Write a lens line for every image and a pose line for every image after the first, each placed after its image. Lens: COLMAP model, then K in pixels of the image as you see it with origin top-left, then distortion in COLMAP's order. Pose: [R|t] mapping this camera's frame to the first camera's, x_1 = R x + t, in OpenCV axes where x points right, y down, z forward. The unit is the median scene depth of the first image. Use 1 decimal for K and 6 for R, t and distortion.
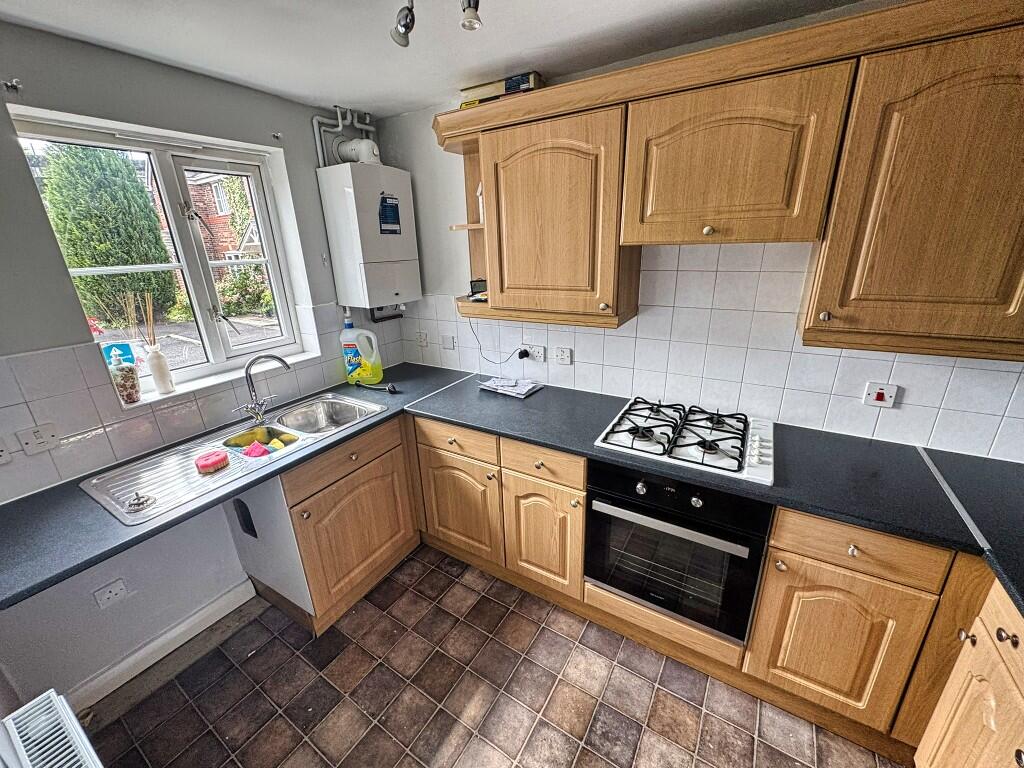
lens RADIAL K [[406.5, 0, 512.1], [0, 406.5, 381.9], [0, 0, 1]] dist [0.002667, 0.000063]
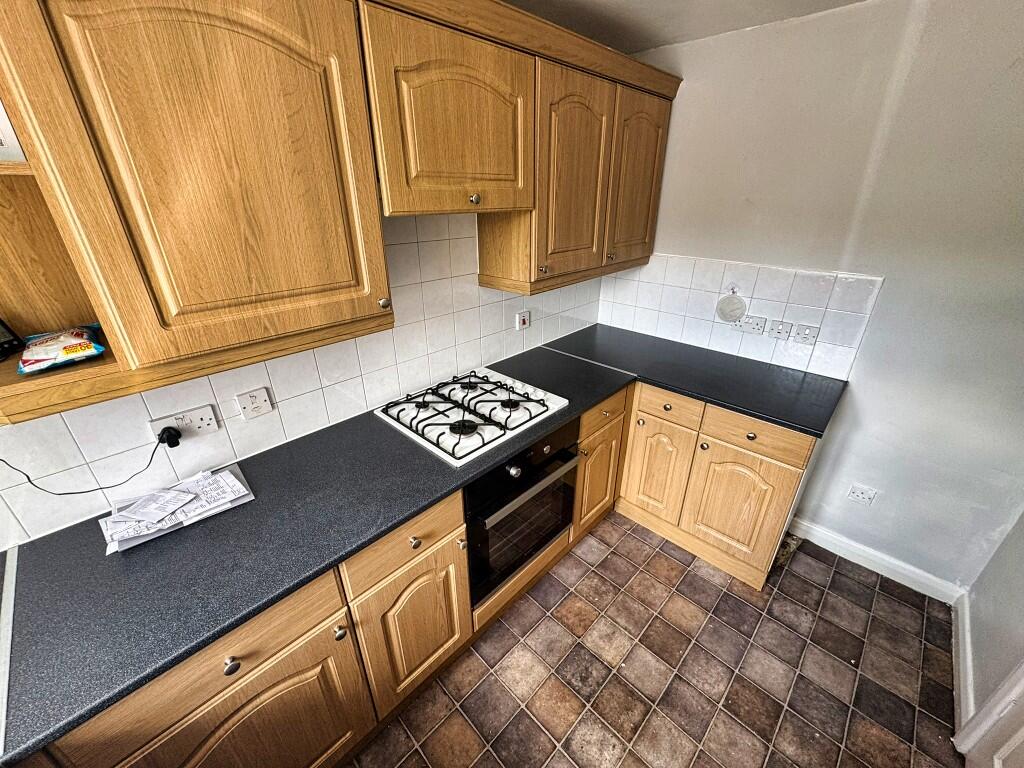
lens RADIAL K [[406.5, 0, 511.9], [0, 406.5, 381.9], [0, 0, 1]] dist [0.002667, 0.000063]
pose [[0.225069, -0.385664, 0.894766, -0.425658], [0.317101, 0.897327, 0.307004, -0.209061], [-0.921298, 0.214634, 0.324255, 0.583223]]
